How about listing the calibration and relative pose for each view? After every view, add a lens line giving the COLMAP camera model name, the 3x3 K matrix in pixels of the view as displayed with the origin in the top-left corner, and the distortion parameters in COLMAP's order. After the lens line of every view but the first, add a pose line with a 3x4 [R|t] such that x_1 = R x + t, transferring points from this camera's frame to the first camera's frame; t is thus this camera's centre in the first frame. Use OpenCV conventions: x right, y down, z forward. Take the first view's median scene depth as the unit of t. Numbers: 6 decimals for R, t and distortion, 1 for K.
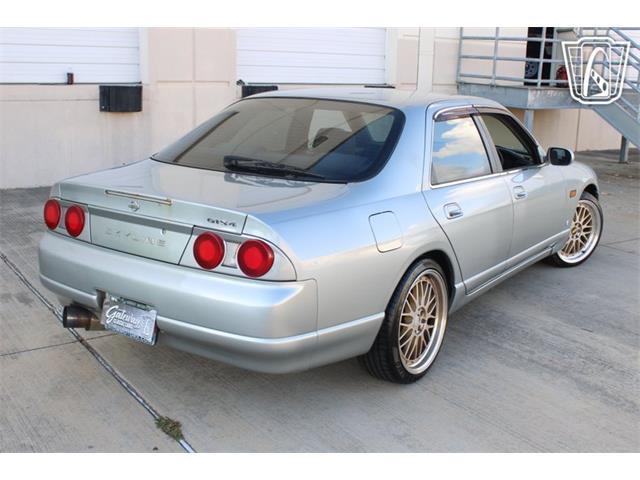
lens RADIAL K [[733.4, 0, 330.0], [0, 733.4, 240.0], [0, 0, 1]] dist [-0.132610, -0.010998]
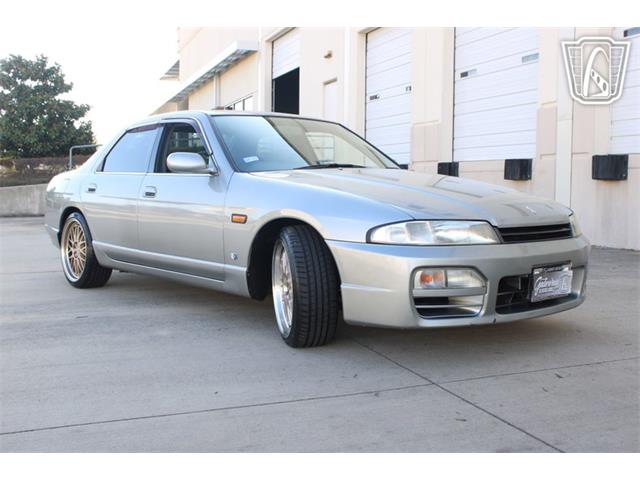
lens RADIAL K [[740.7, 0, 320.7], [0, 740.7, 236.9], [0, 0, 1]] dist [-0.067893, 0.019674]
pose [[-0.256039, 0.045677, -0.965587, 1.740357], [-0.225276, 0.968560, 0.105553, -0.240459], [0.940050, 0.244549, -0.237700, 2.083161]]
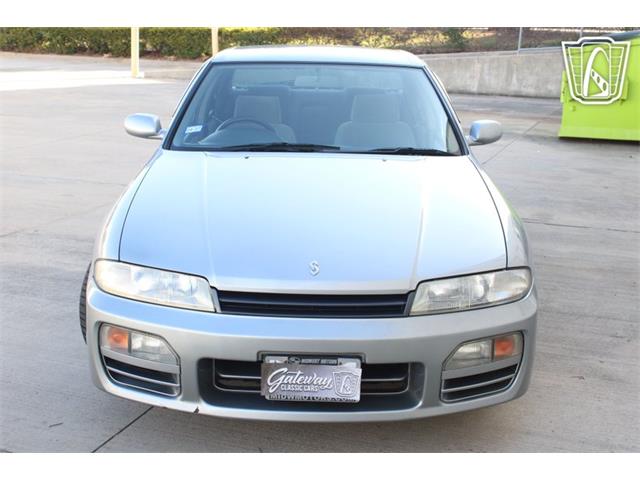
lens RADIAL K [[918.3, 0, 320.7], [0, 918.3, 251.8], [0, 0, 1]] dist [-0.022436, 0.025340]
pose [[-0.823410, 0.098497, -0.558834, 1.085831], [-0.171292, 0.895734, 0.410268, -0.648727], [0.540977, 0.433542, -0.720684, 2.803855]]
